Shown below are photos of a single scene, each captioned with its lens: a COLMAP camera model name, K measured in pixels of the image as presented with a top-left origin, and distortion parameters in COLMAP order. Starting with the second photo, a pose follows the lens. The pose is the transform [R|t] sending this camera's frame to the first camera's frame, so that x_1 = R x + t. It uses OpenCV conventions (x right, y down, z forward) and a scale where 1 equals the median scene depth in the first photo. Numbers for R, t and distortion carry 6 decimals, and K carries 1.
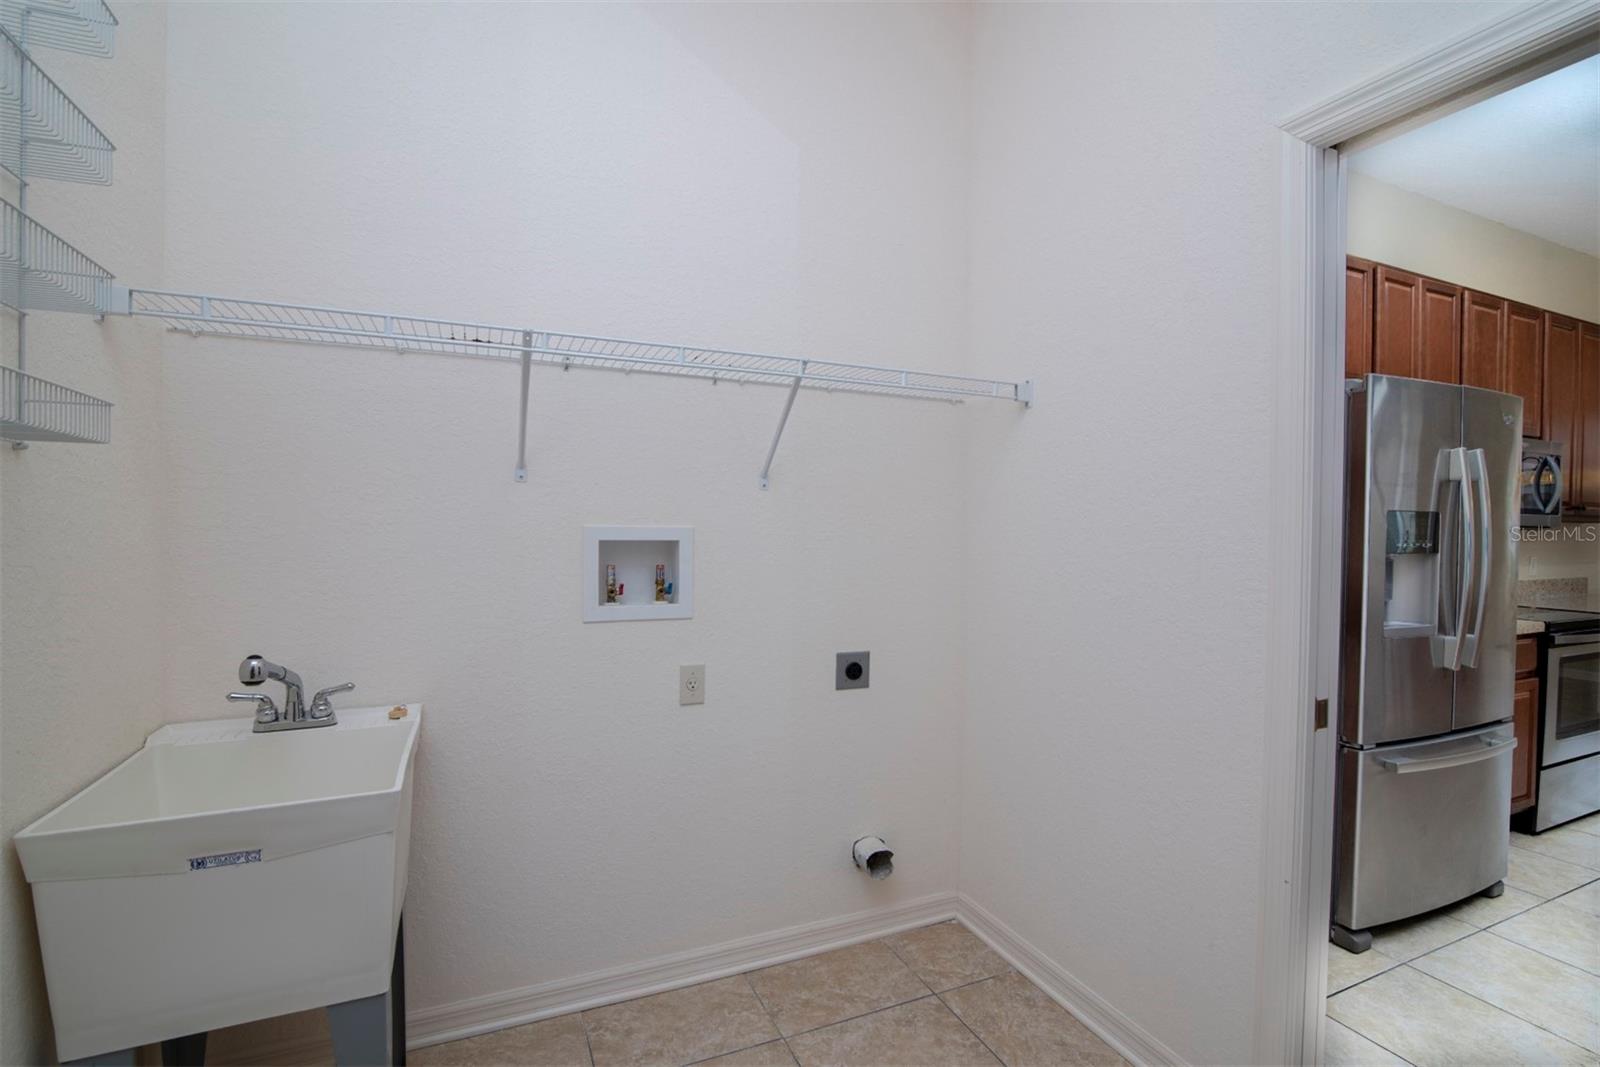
lens RADIAL K [[736.8, 0, 800.0], [0, 736.8, 533.5], [0, 0, 1]] dist [-0.020720, 0.000739]
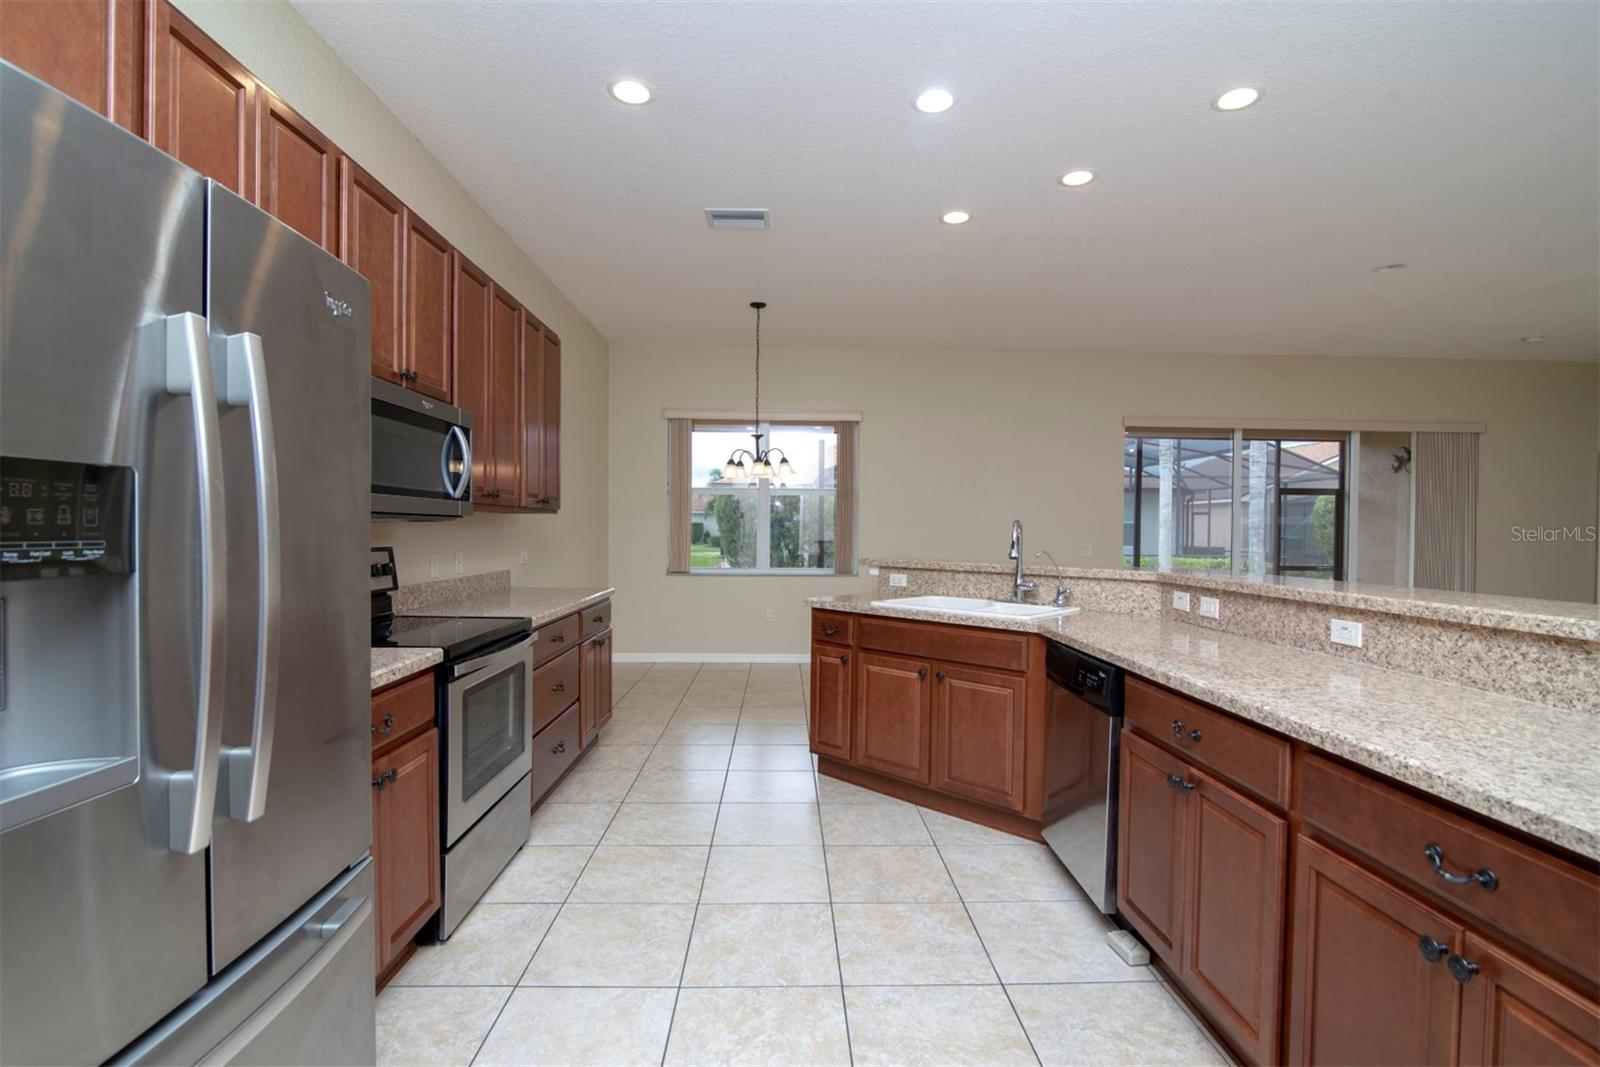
lens RADIAL K [[736.8, 0, 800.0], [0, 736.8, 533.5], [0, 0, 1]] dist [-0.020720, 0.000739]
pose [[0.381845, -0.019176, 0.924027, 0.499636], [0.012041, 0.999803, 0.015773, 0.002530], [-0.924148, 0.005104, 0.382001, 0.395638]]
